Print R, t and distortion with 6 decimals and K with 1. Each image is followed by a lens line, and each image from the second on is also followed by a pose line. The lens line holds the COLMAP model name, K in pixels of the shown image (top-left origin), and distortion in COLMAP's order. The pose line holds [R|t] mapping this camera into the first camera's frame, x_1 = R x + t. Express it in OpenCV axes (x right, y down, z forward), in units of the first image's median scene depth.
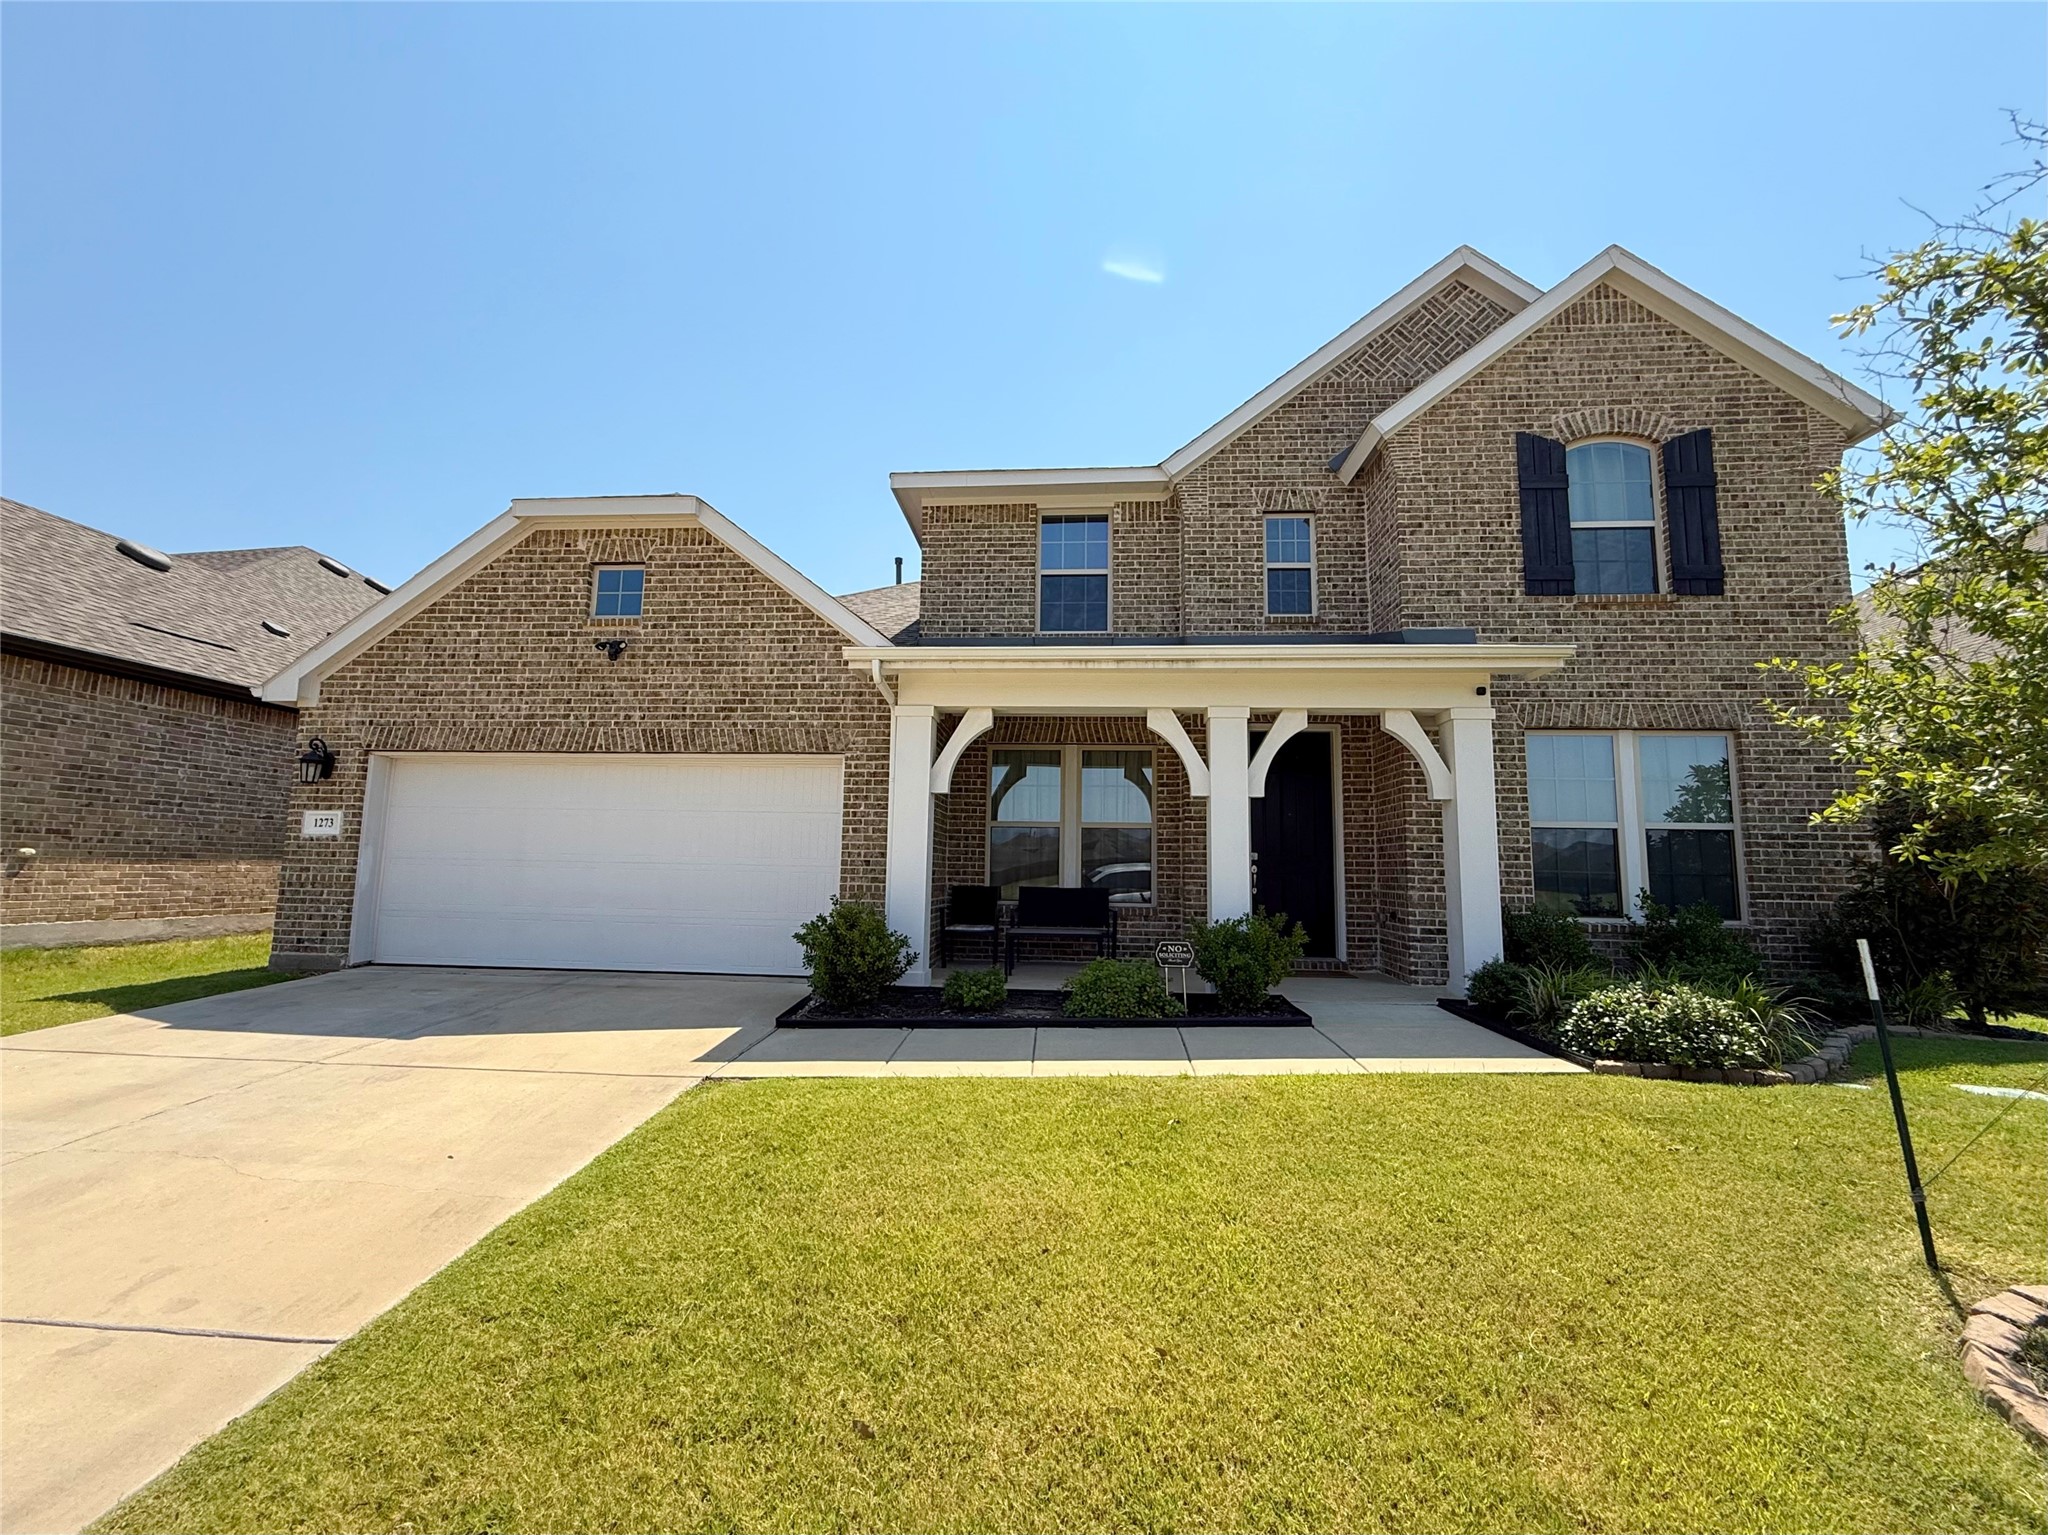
lens RADIAL K [[854.6, 0, 1024.0], [0, 854.6, 767.5], [0, 0, 1]] dist [0.001317, 0.000289]
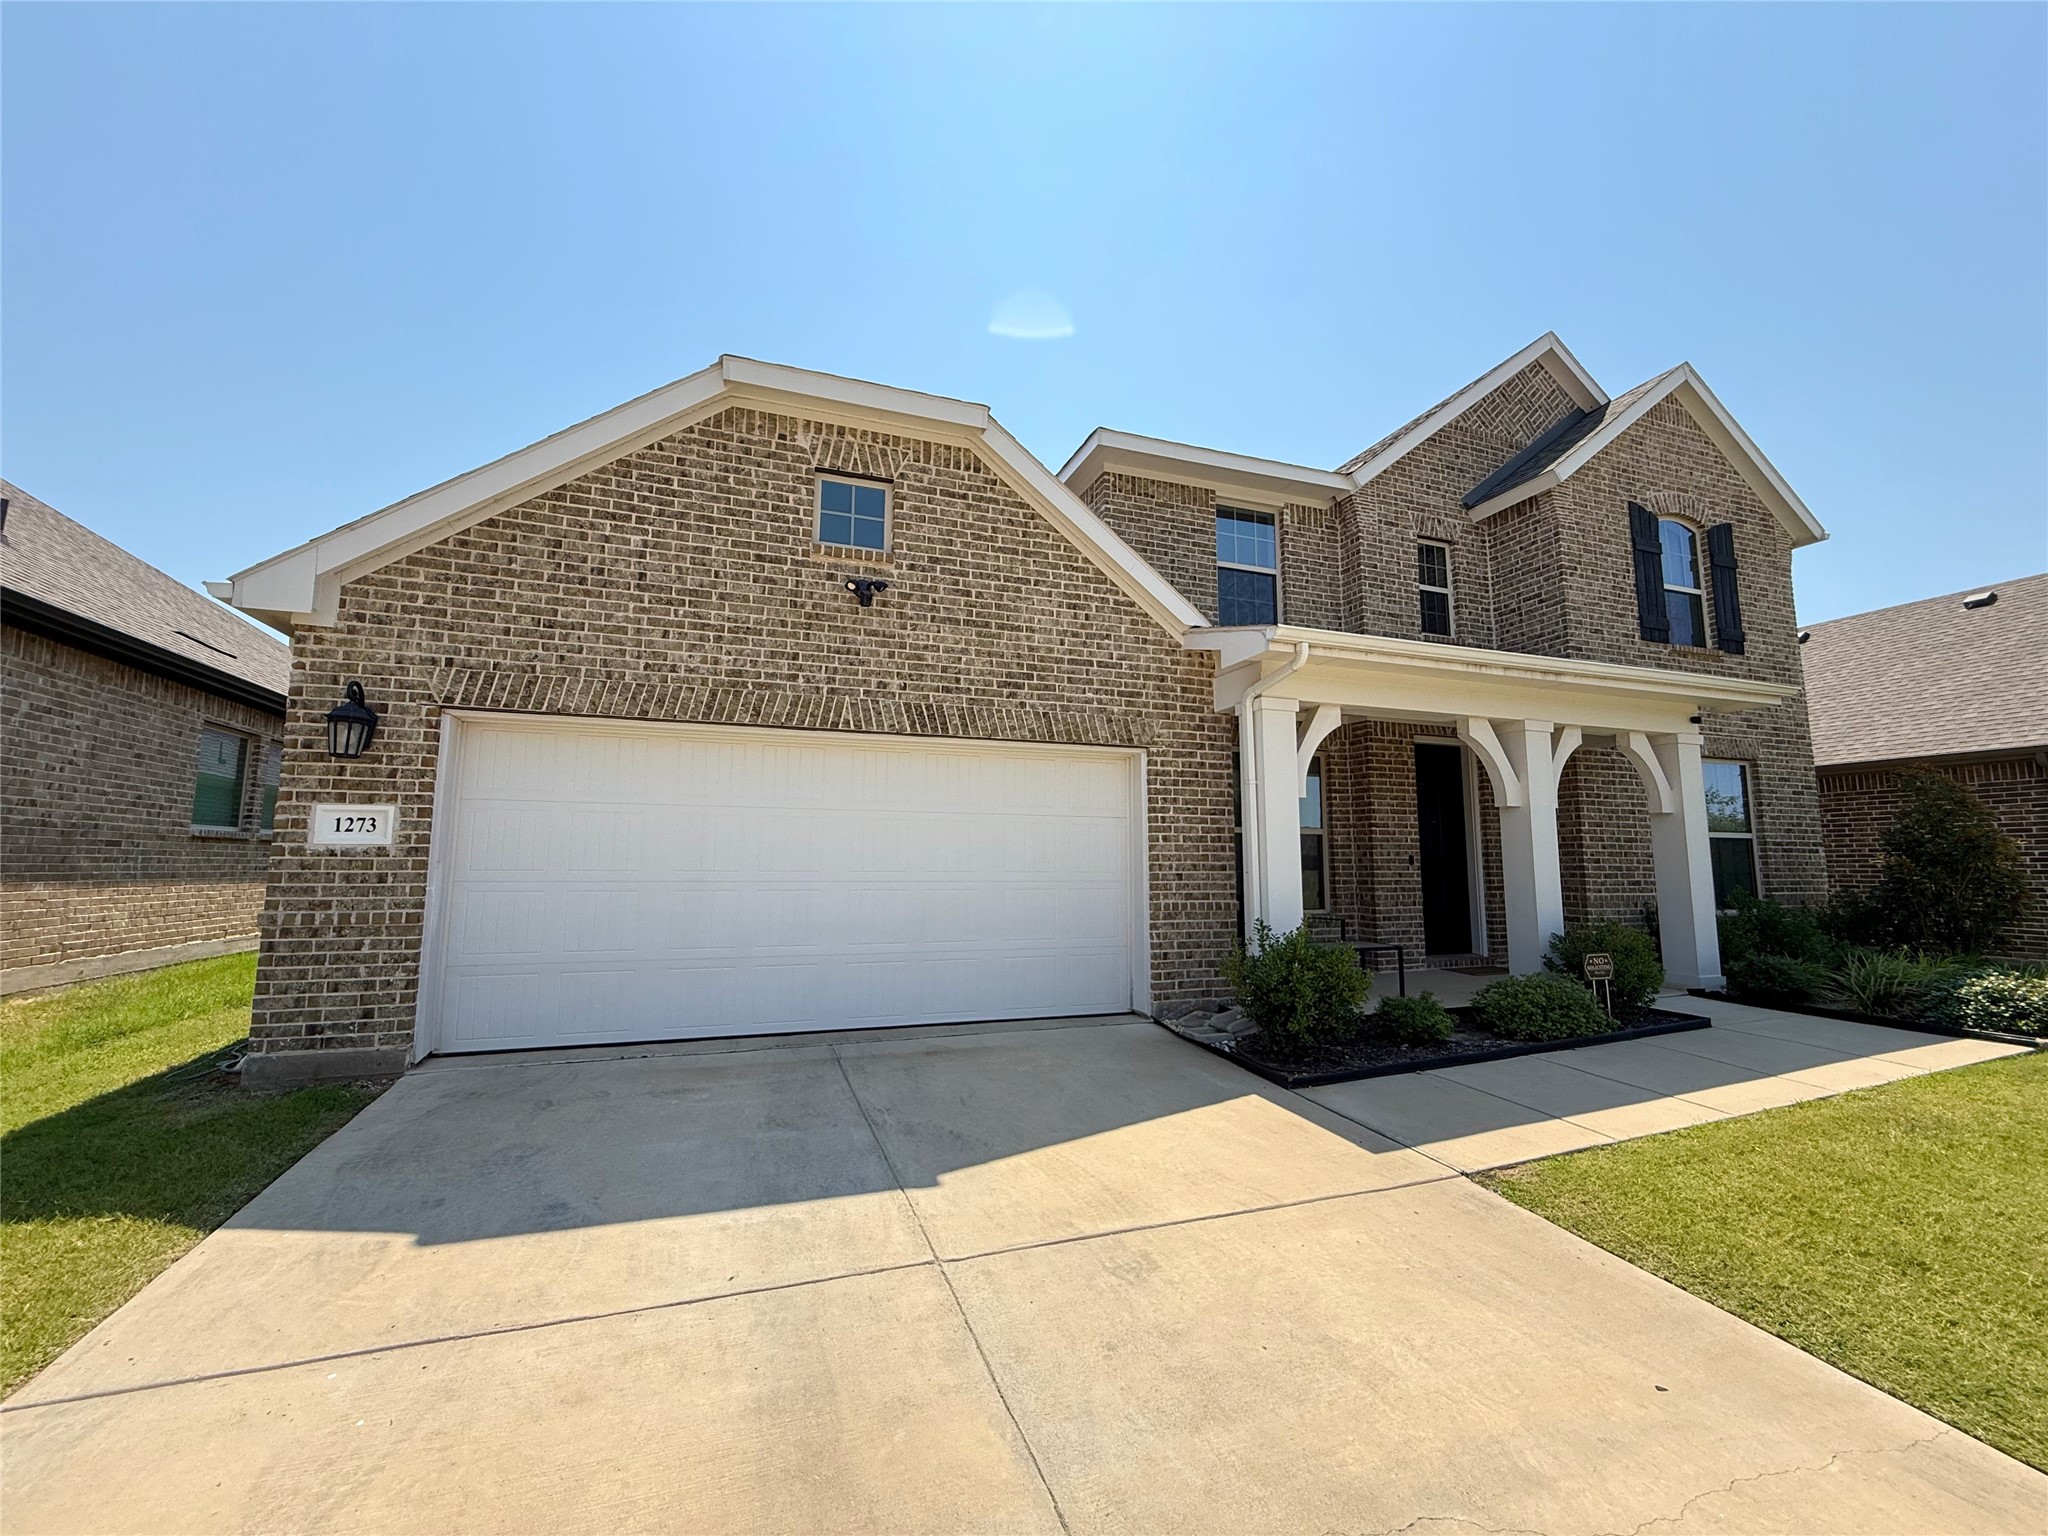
lens RADIAL K [[816.2, 0, 1019.8], [0, 816.2, 767.1], [0, 0, 1]] dist [0.001734, 0.000199]
pose [[0.914207, 0.035005, 0.403734, -0.634176], [-0.036764, 0.999318, -0.003396, 0.009933], [-0.403577, -0.011738, 0.914870, 0.303134]]
